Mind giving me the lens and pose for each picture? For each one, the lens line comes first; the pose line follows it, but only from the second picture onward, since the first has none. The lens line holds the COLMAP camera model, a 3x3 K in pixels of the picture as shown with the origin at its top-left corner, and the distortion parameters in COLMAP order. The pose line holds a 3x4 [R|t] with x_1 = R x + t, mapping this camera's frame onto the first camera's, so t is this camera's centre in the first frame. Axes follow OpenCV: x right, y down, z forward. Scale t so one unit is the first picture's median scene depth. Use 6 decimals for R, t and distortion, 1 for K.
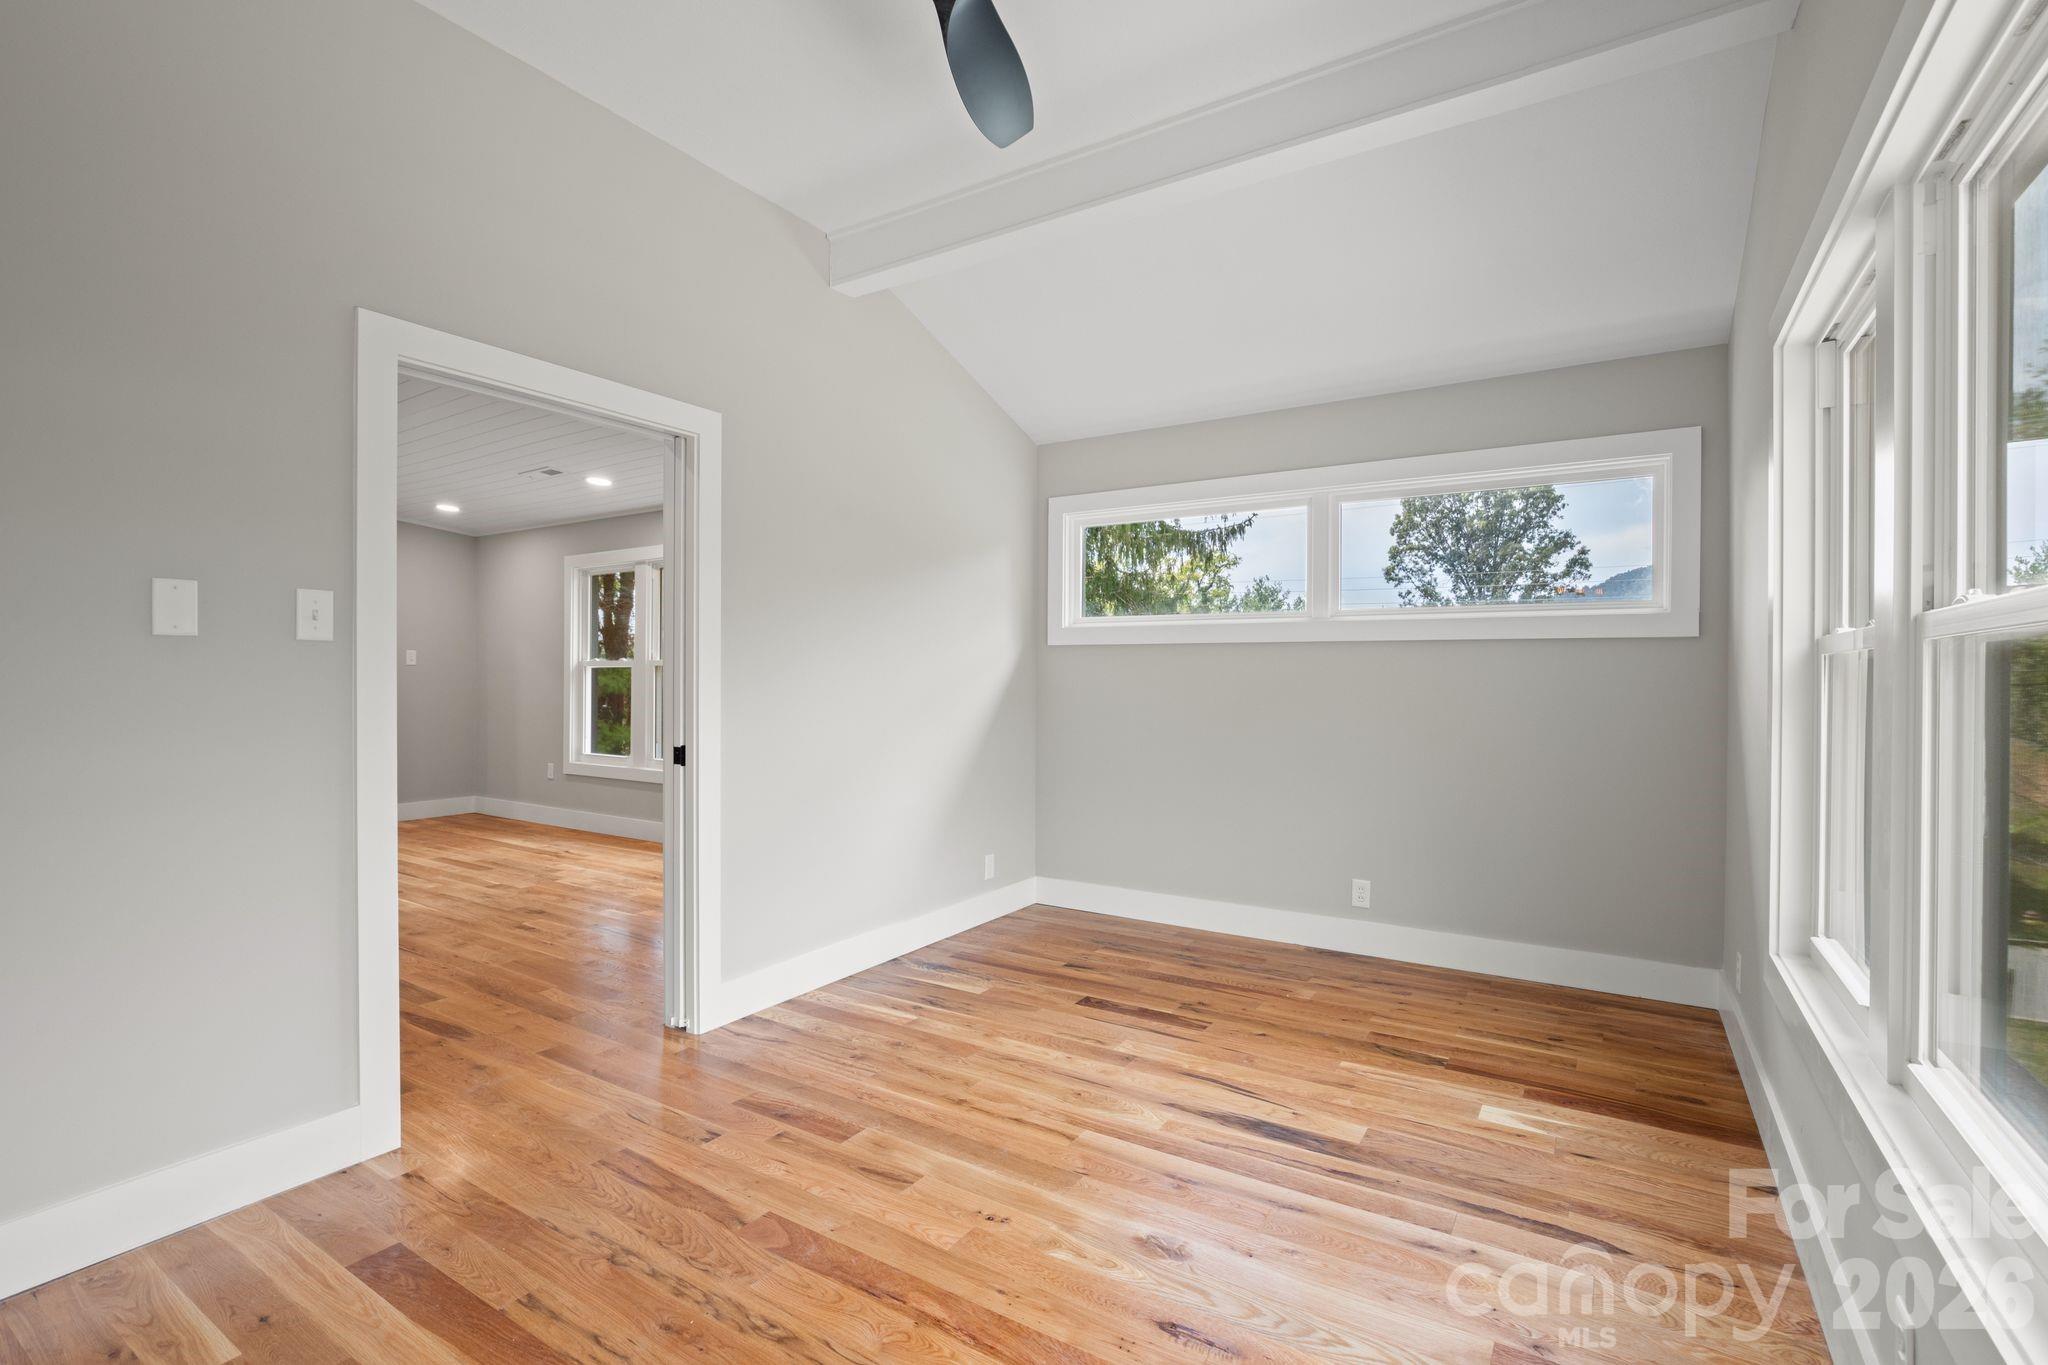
lens RADIAL K [[938.3, 0, 1016.7], [0, 938.3, 685.9], [0, 0, 1]] dist [0.017563, 0.000239]
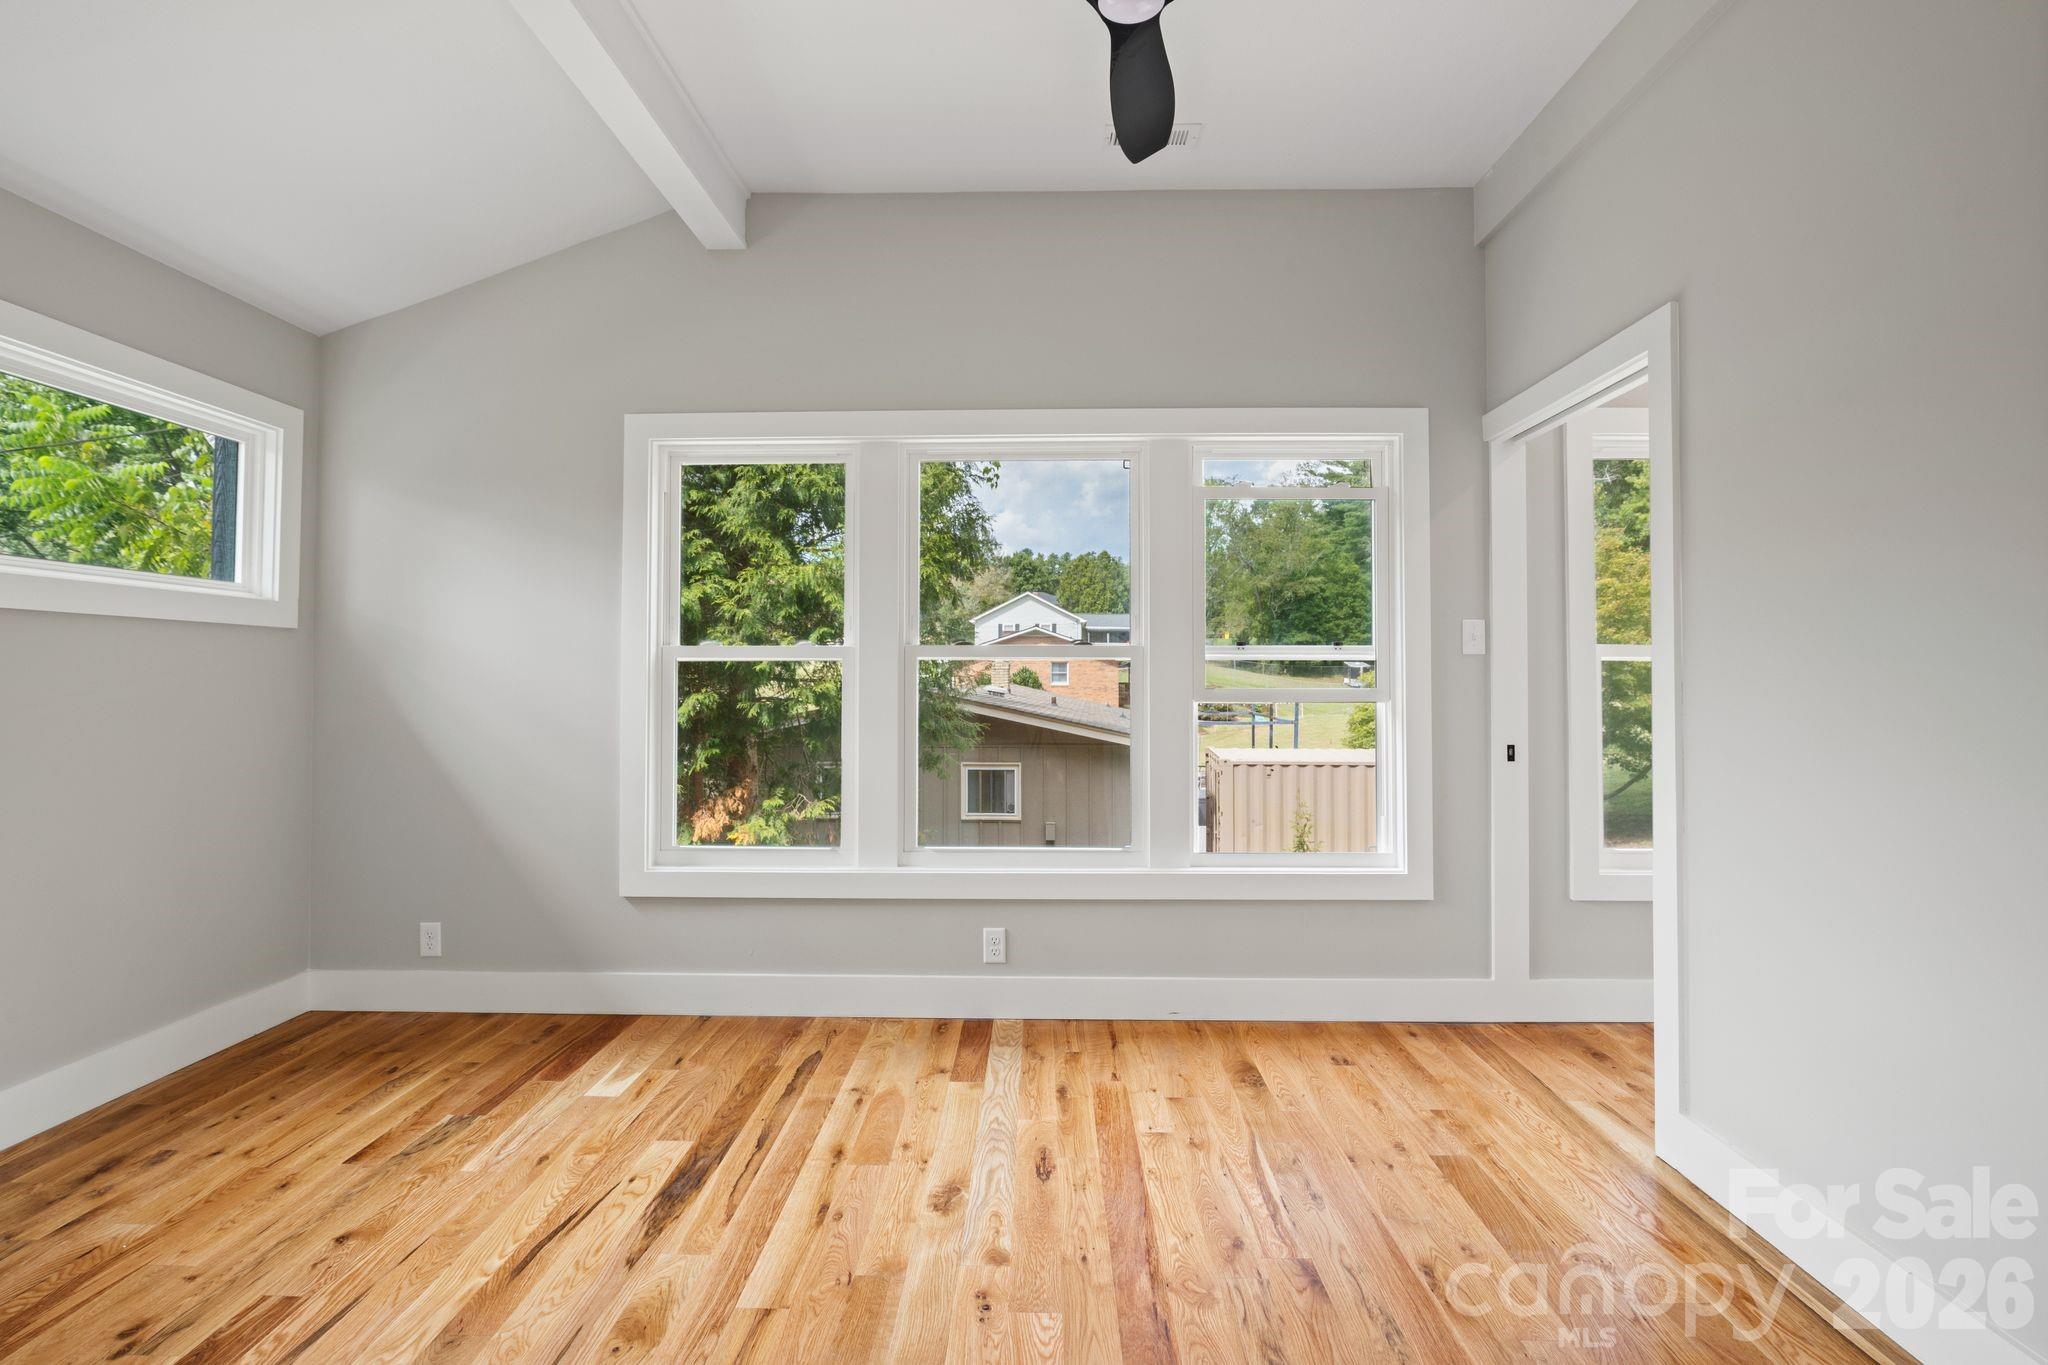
lens RADIAL K [[938.3, 0, 1020.0], [0, 938.3, 674.5], [0, 0, 1]] dist [0.017563, 0.000239]
pose [[-0.516849, 0.001944, 0.856075, -0.602818], [-0.001815, 0.999993, -0.003367, -0.006535], [-0.856075, -0.003294, -0.516841, 1.094921]]
